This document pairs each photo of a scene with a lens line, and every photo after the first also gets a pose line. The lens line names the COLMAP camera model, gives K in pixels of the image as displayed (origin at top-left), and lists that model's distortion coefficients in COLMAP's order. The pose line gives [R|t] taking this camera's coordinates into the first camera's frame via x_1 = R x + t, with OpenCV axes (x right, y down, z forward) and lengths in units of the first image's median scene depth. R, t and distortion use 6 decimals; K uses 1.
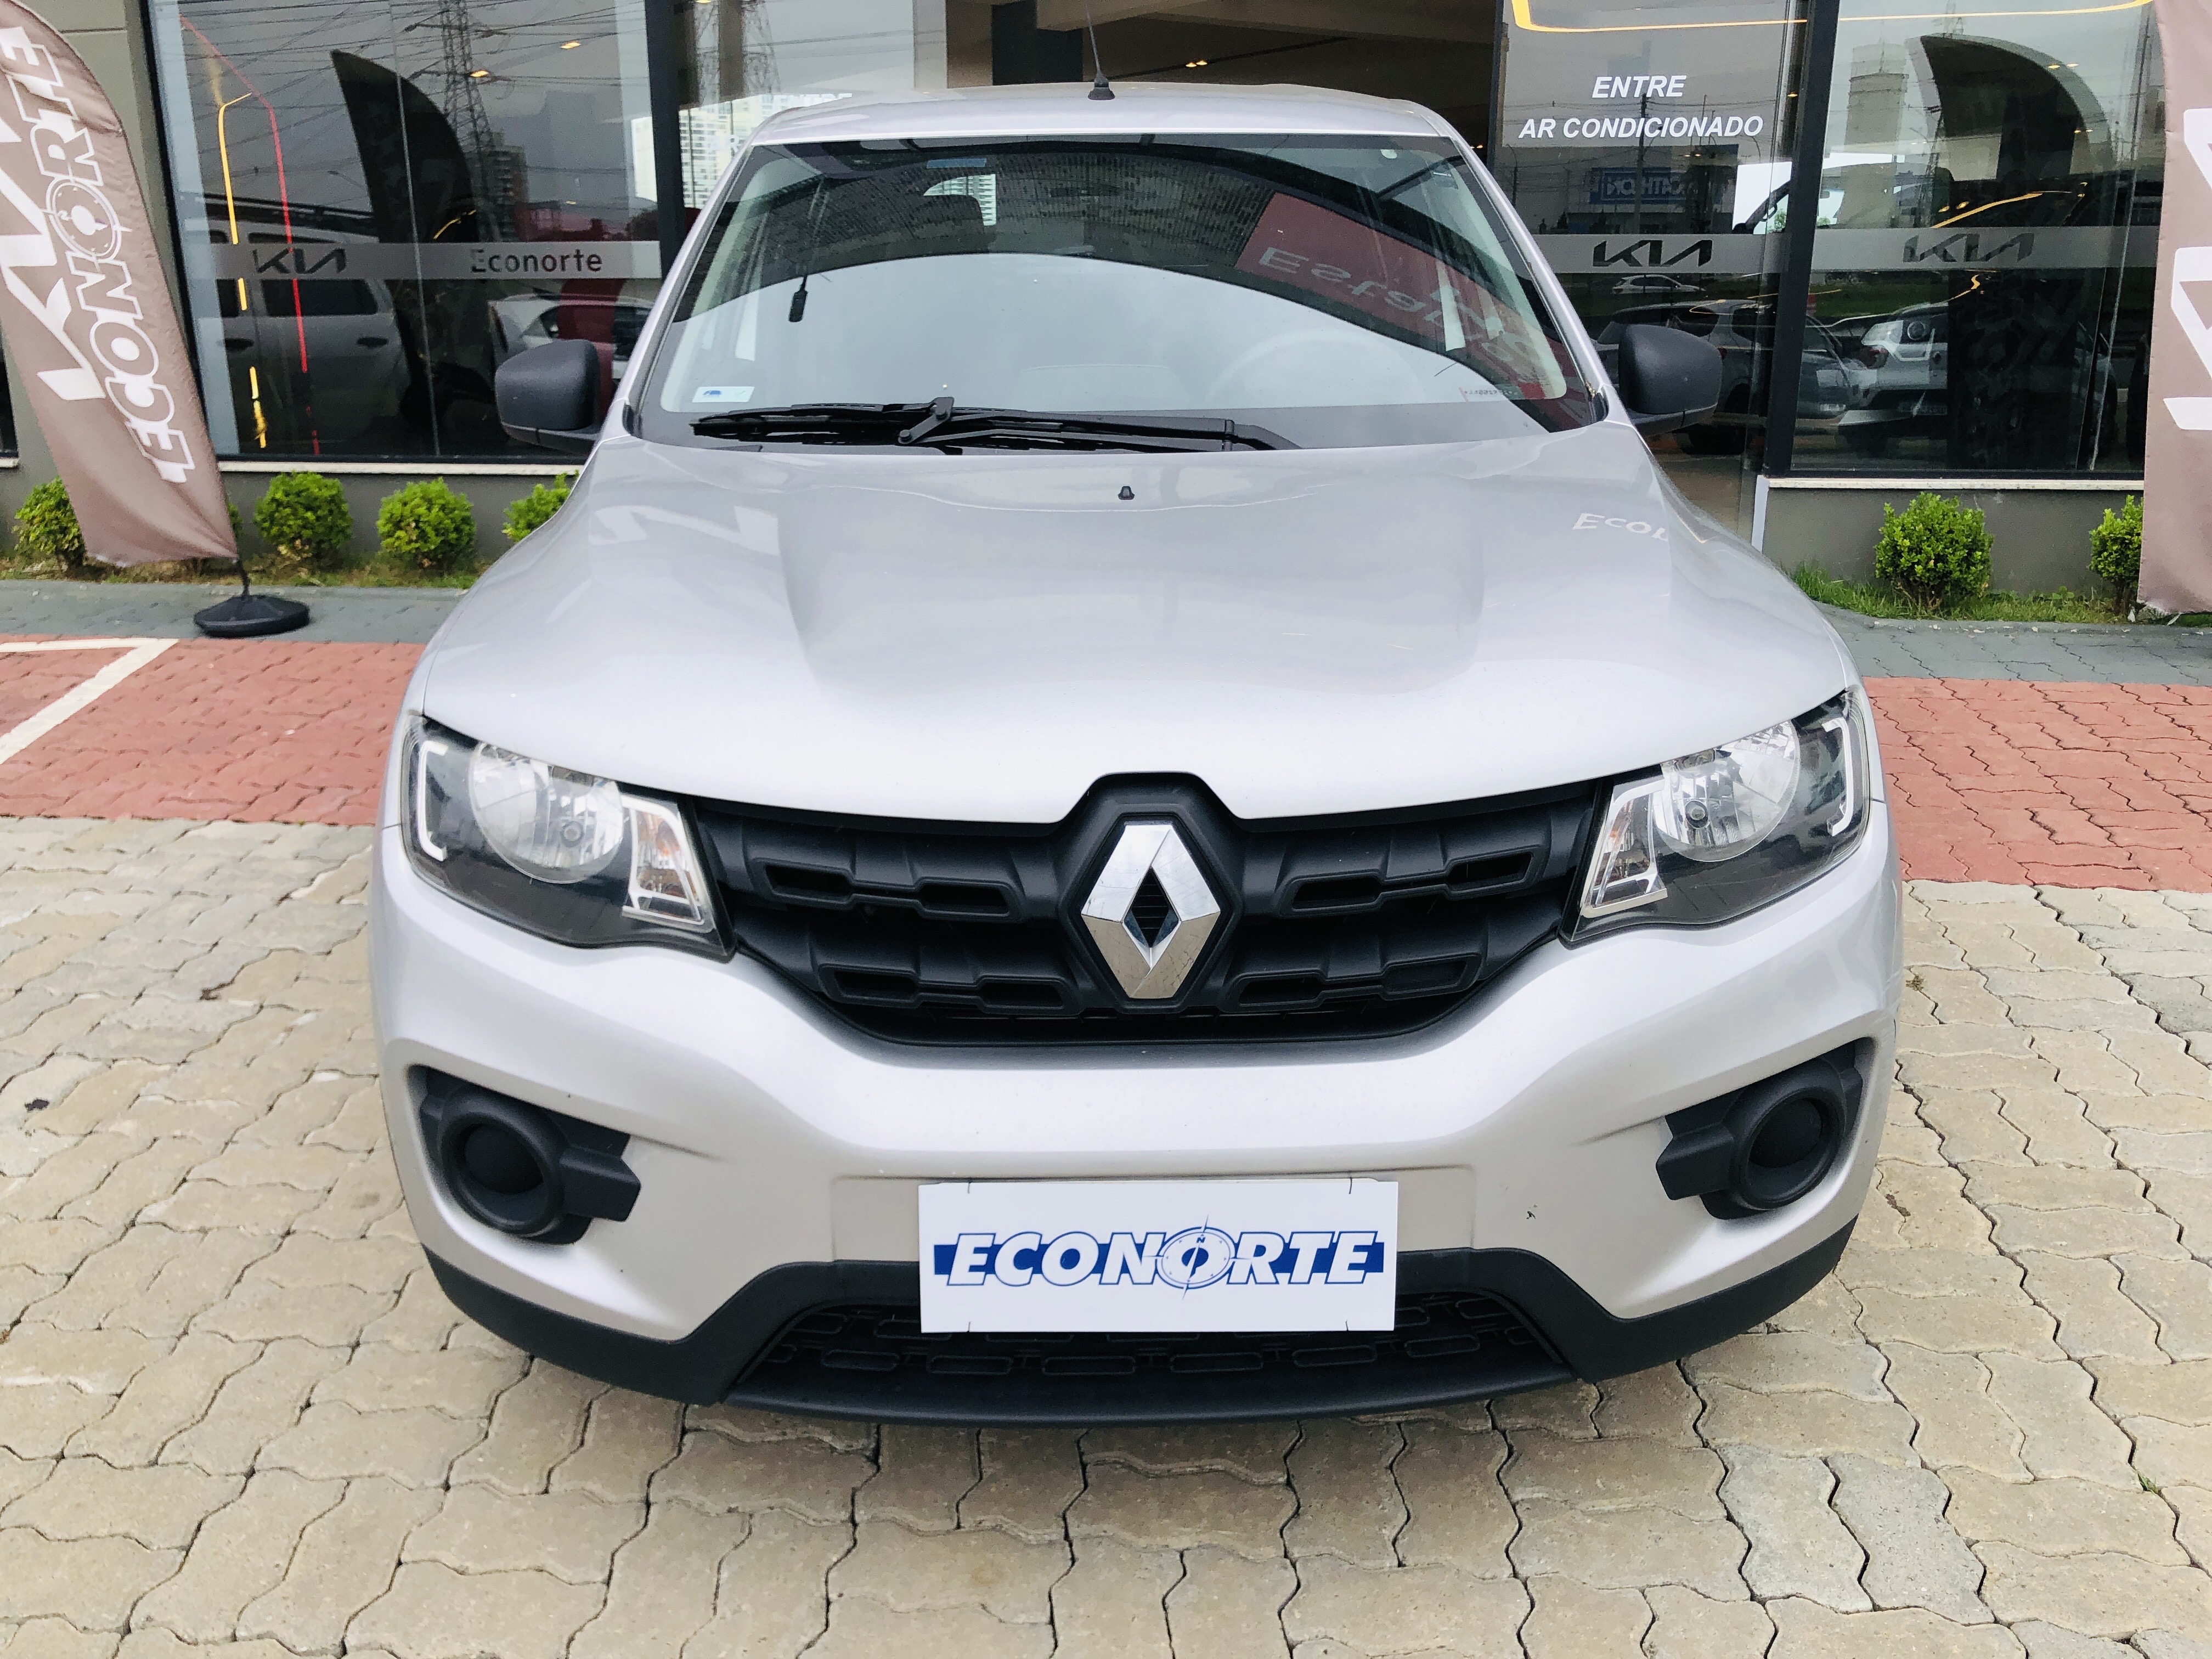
lens RADIAL K [[1803.2, 0, 1113.1], [0, 1803.2, 837.4], [0, 0, 1]] dist [0.072920, -0.126430]
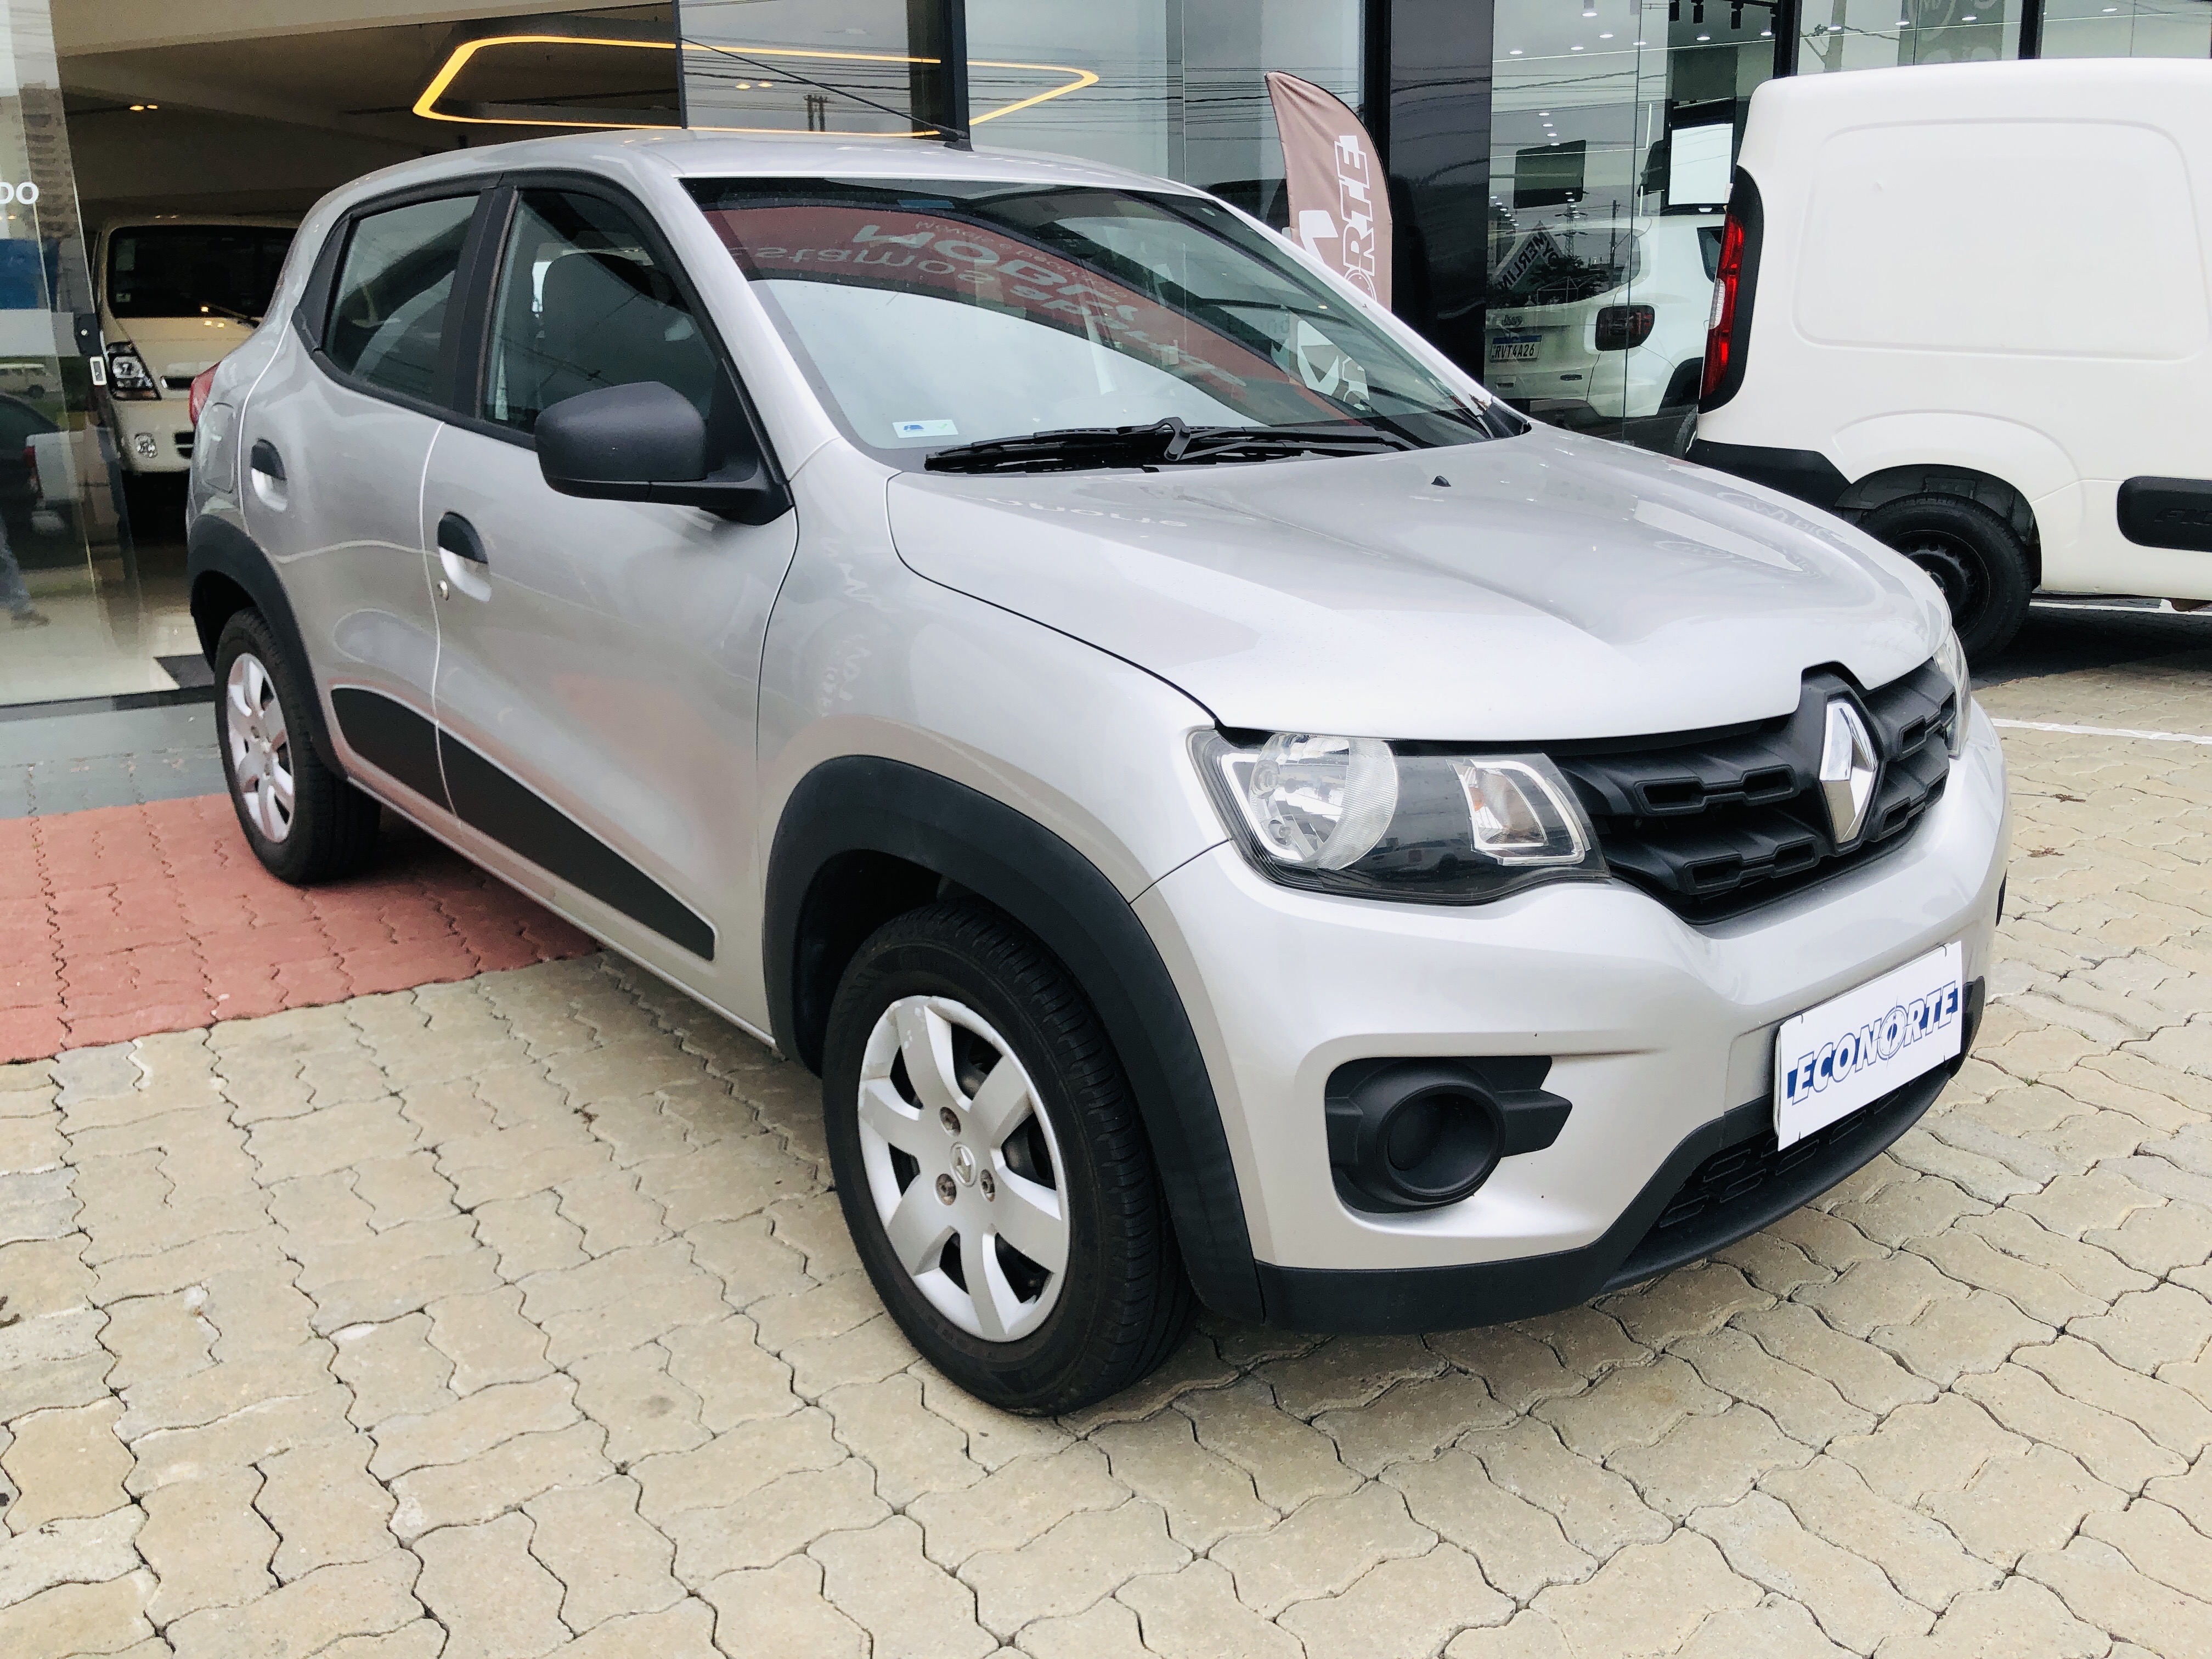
lens RADIAL K [[1824.6, 0, 1090.3], [0, 1824.6, 817.7], [0, 0, 1]] dist [0.017706, -0.014691]
pose [[0.763693, -0.168870, 0.623102, -1.167646], [0.207184, 0.978238, 0.011186, -0.049980], [-0.611431, 0.120554, 0.782060, 0.308249]]
